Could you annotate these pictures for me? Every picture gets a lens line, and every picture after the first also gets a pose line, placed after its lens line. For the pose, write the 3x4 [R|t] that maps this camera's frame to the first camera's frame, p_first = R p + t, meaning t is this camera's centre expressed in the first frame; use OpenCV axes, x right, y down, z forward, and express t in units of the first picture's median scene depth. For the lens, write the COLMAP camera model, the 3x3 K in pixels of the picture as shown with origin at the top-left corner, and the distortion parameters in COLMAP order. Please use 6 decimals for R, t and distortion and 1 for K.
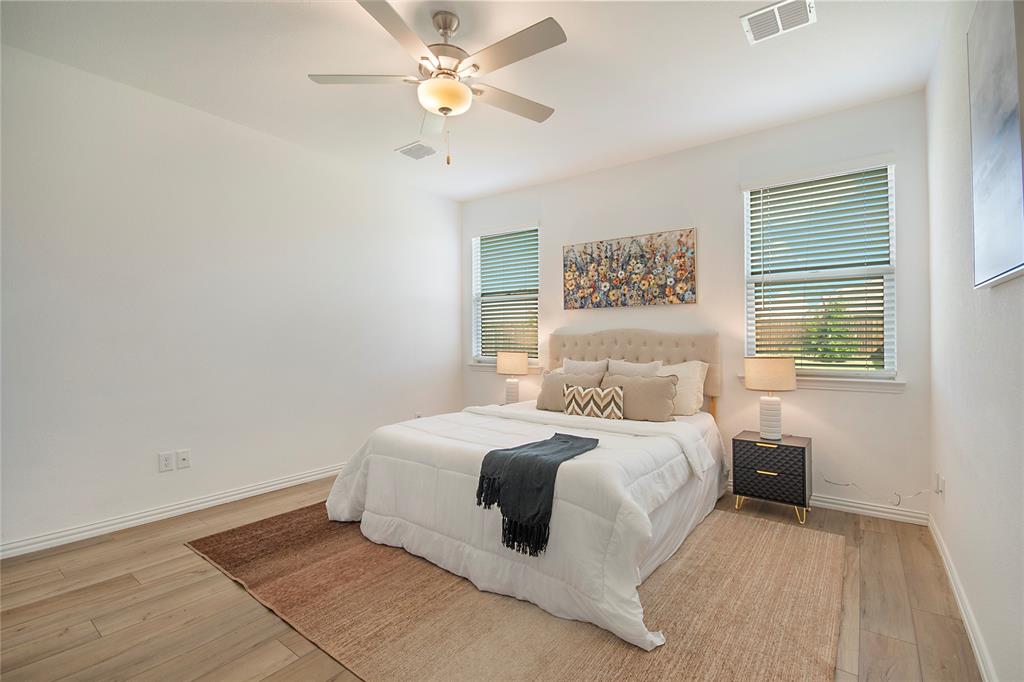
lens RADIAL K [[453.1, 0, 513.1], [0, 453.1, 333.5], [0, 0, 1]] dist [-0.000015, -0.003063]
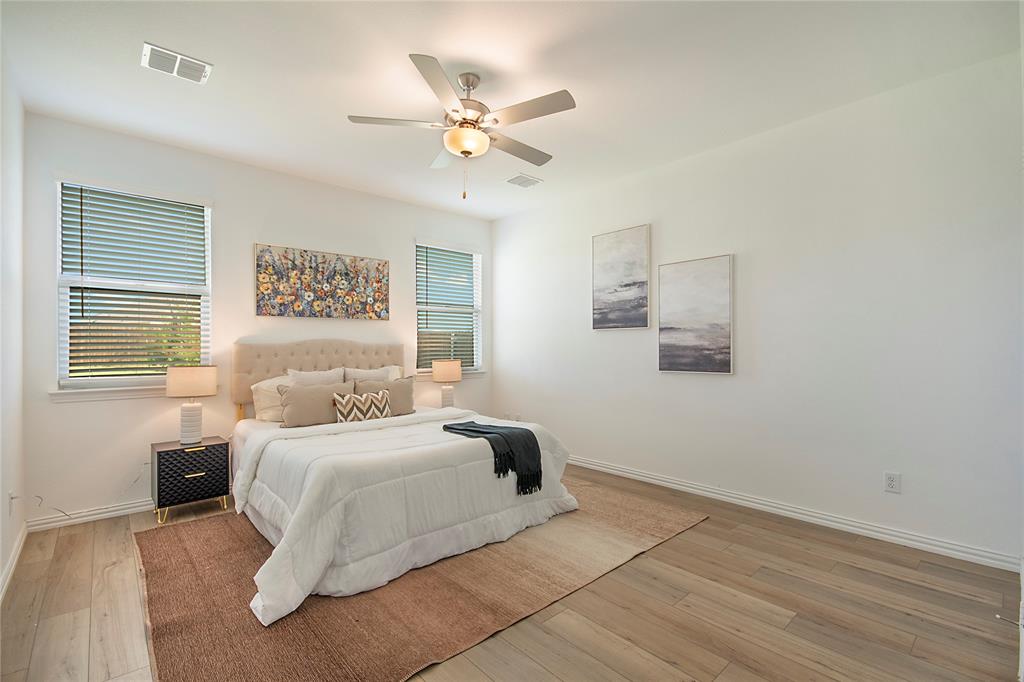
lens RADIAL K [[453.1, 0, 511.3], [0, 453.1, 344.4], [0, 0, 1]] dist [-0.000015, -0.003063]
pose [[0.182950, -0.009389, 0.983077, -0.724460], [-0.021195, 0.999684, 0.013492, -0.020590], [-0.982894, -0.023305, 0.182693, 0.383124]]
